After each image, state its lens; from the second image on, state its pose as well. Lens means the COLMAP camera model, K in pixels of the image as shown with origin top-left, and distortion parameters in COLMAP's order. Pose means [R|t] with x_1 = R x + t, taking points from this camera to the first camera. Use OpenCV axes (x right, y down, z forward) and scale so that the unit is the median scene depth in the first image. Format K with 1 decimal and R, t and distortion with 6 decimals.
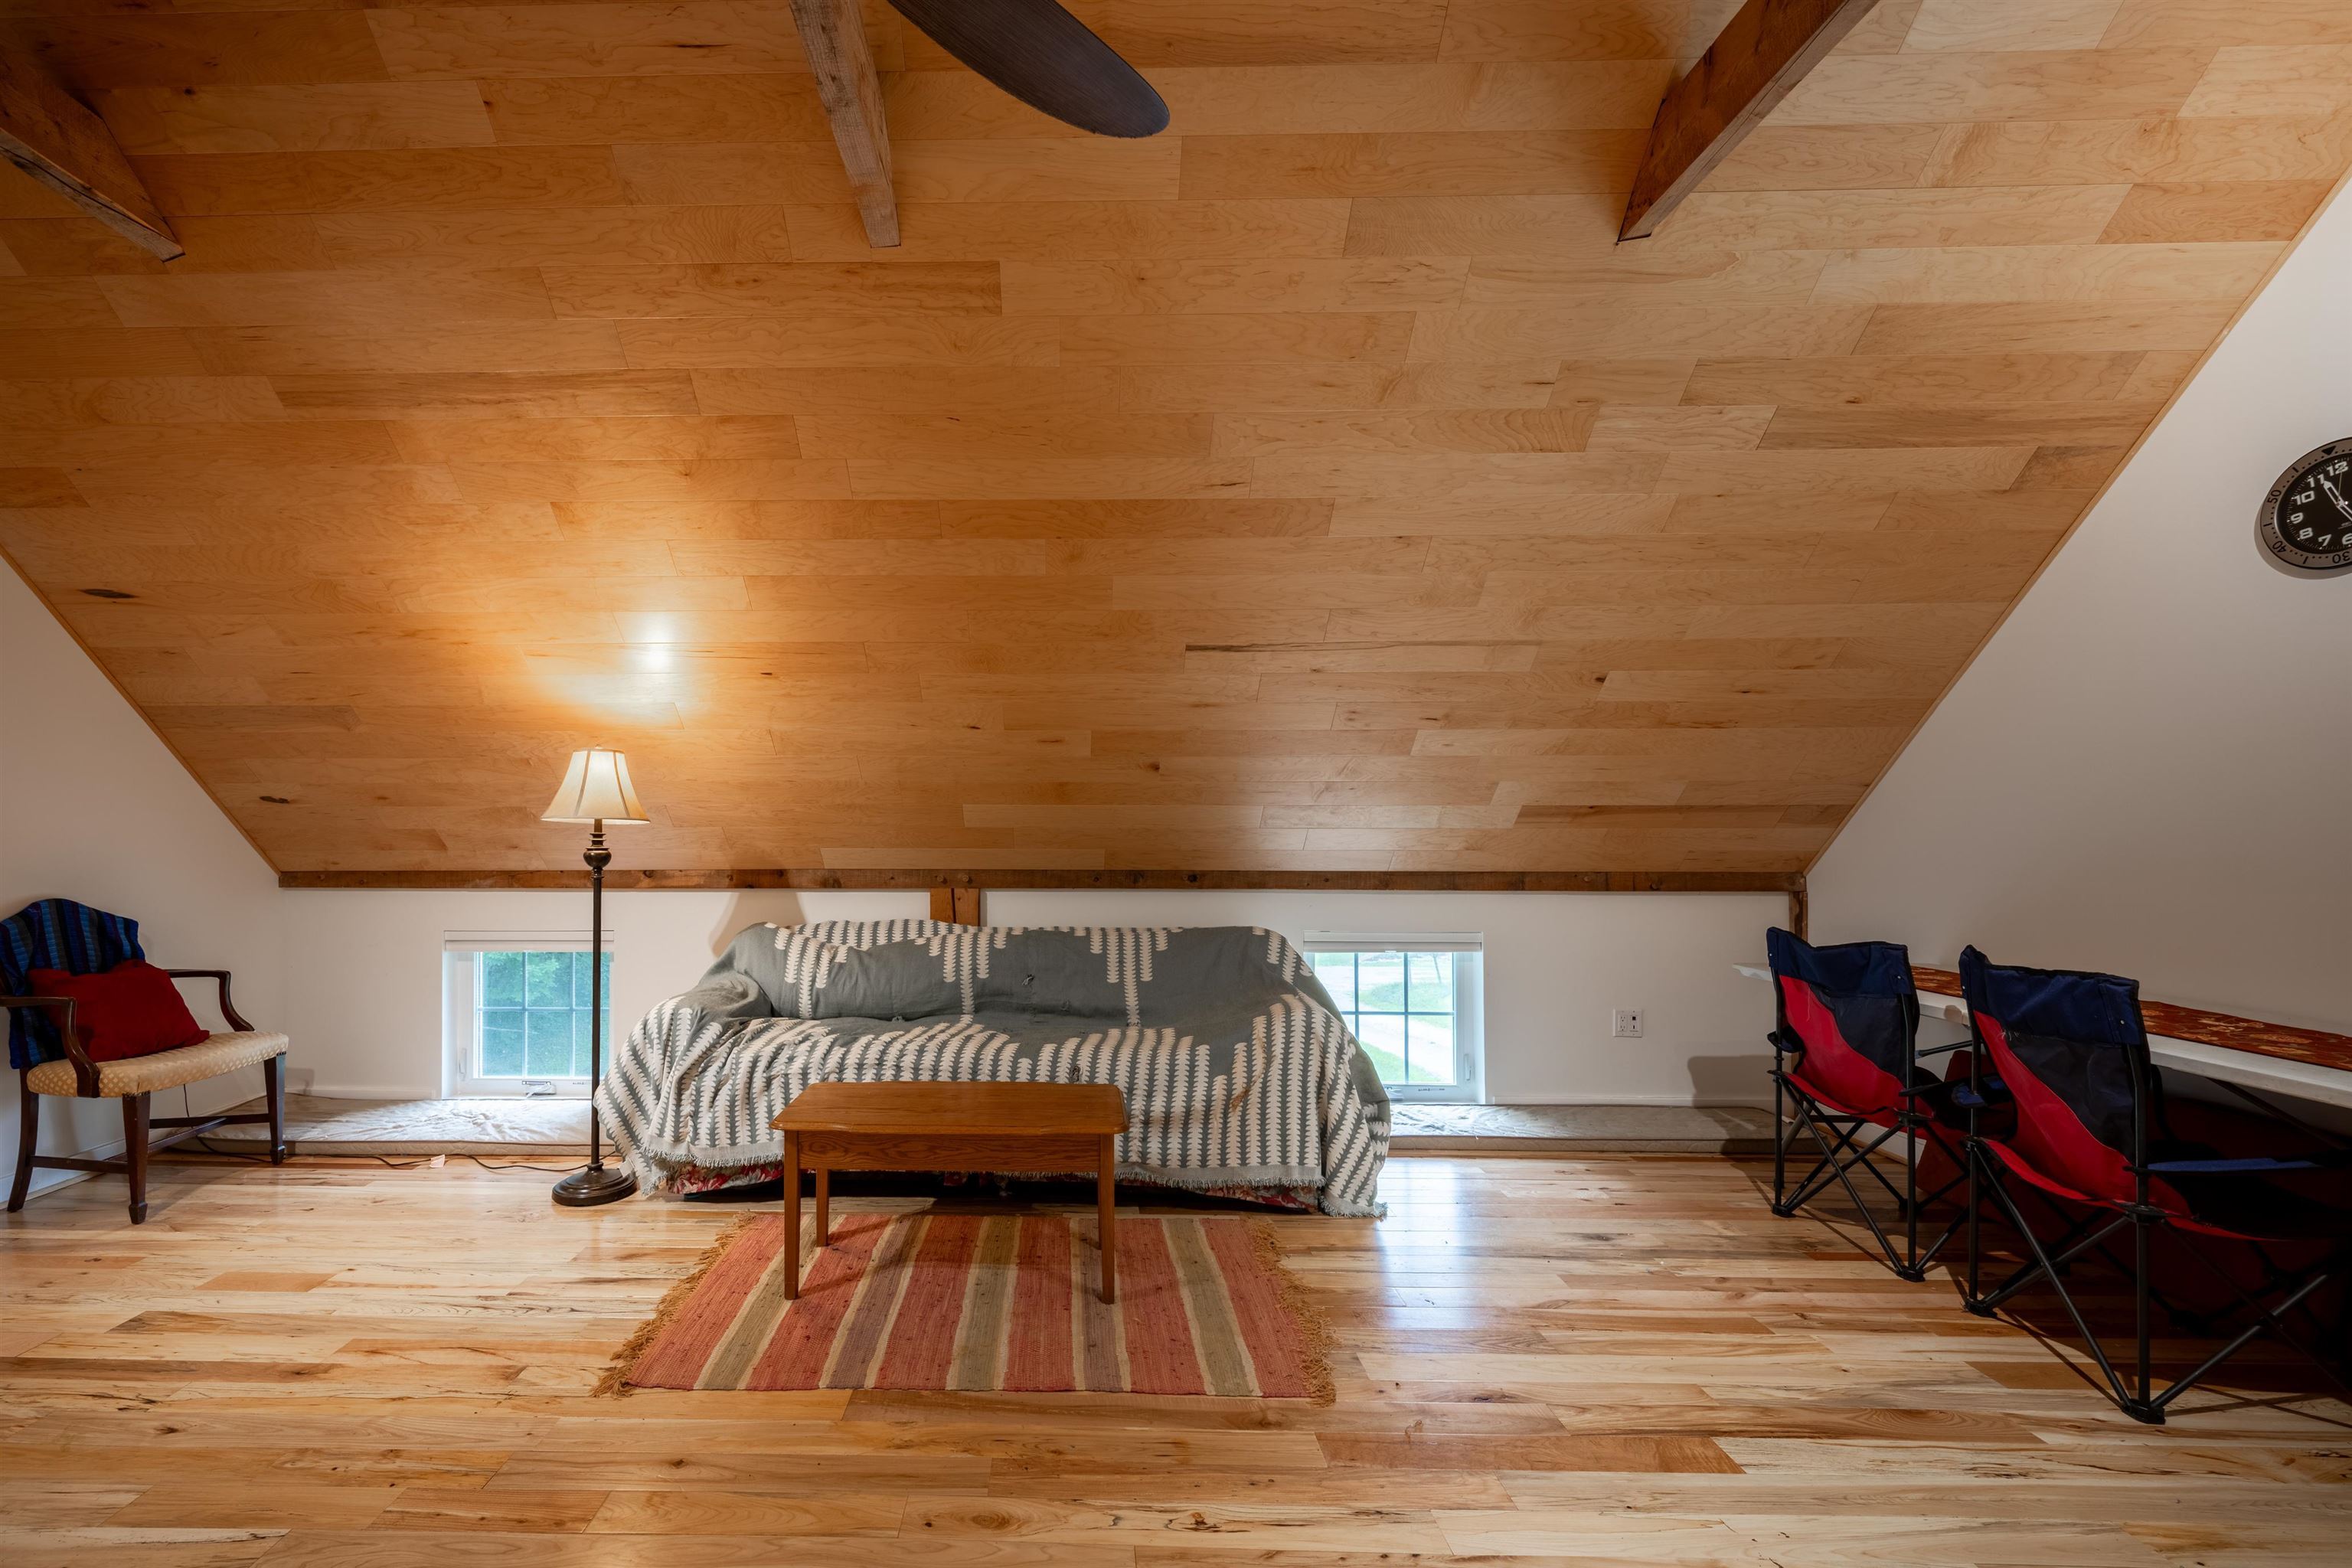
lens RADIAL K [[1049.6, 0, 1174.8], [0, 1049.6, 825.6], [0, 0, 1]] dist [-0.000462, -0.000030]
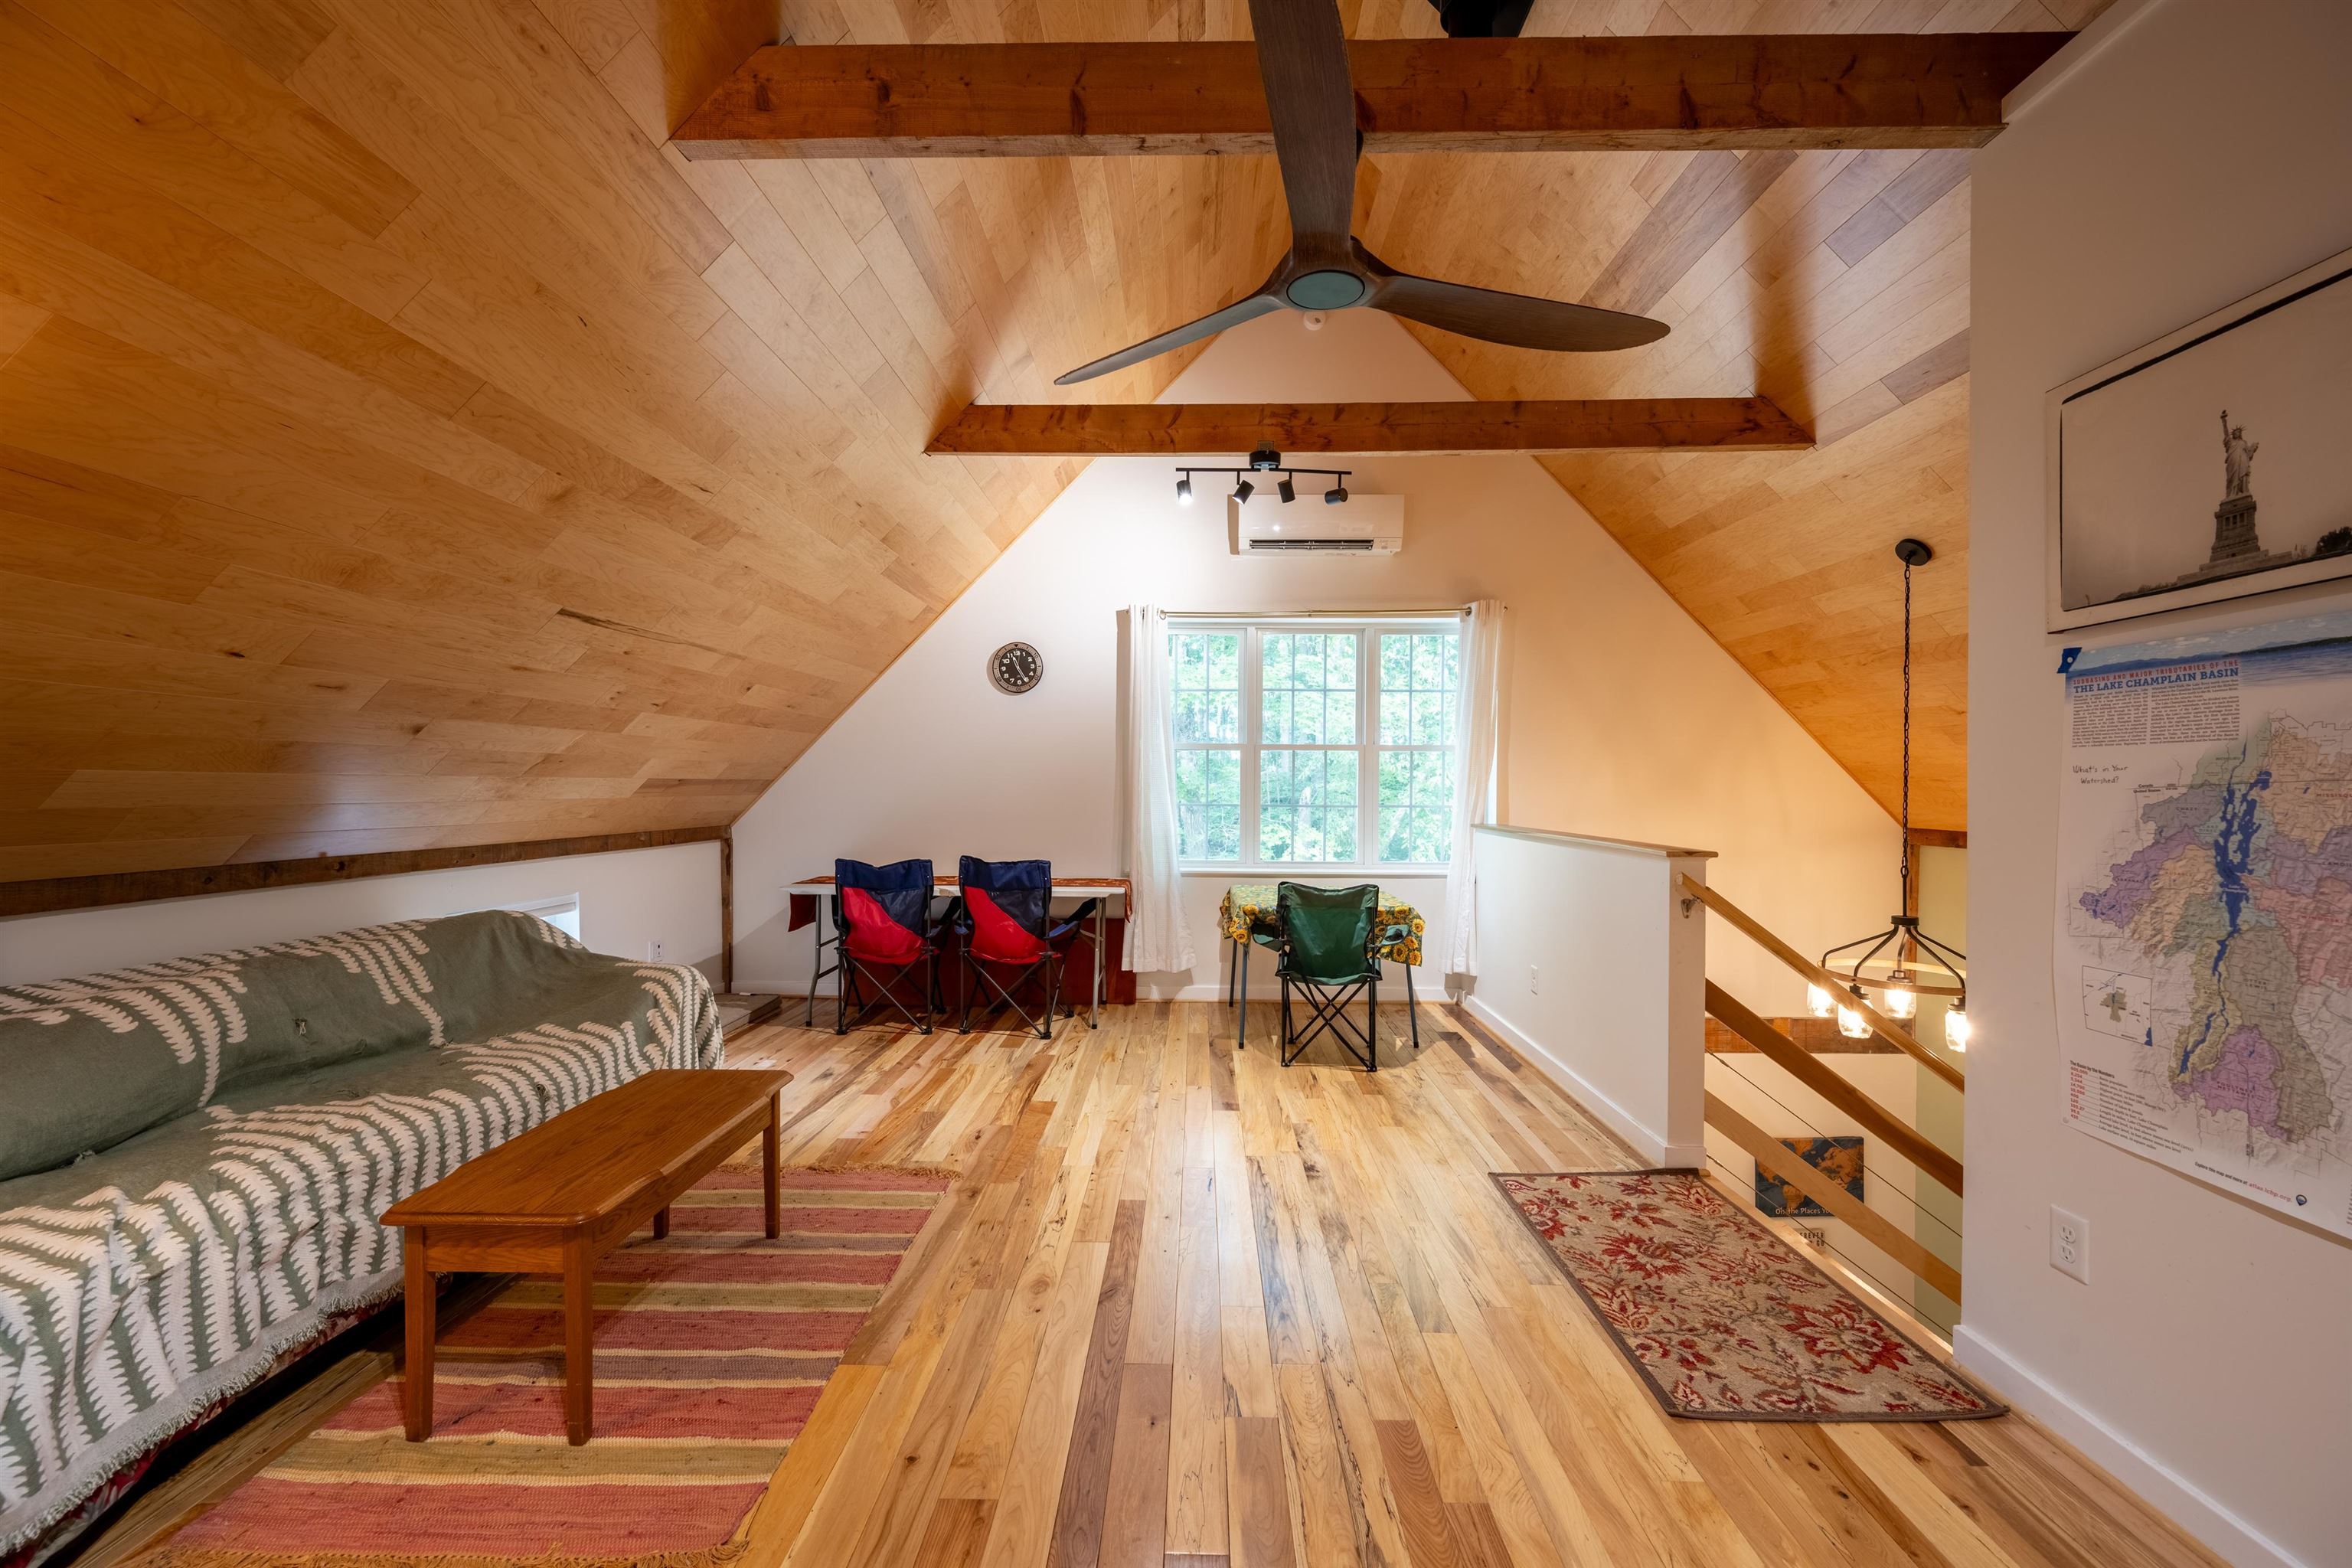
lens RADIAL K [[954.0, 0, 1176.0], [0, 954.0, 784.0], [0, 0, 1]] dist [-0.000191, 0.000004]
pose [[-0.010266, -0.000414, 0.999947, -0.839491], [-0.016377, 0.999866, 0.000246, -0.025639], [-0.999813, -0.016374, -0.010272, 0.461771]]
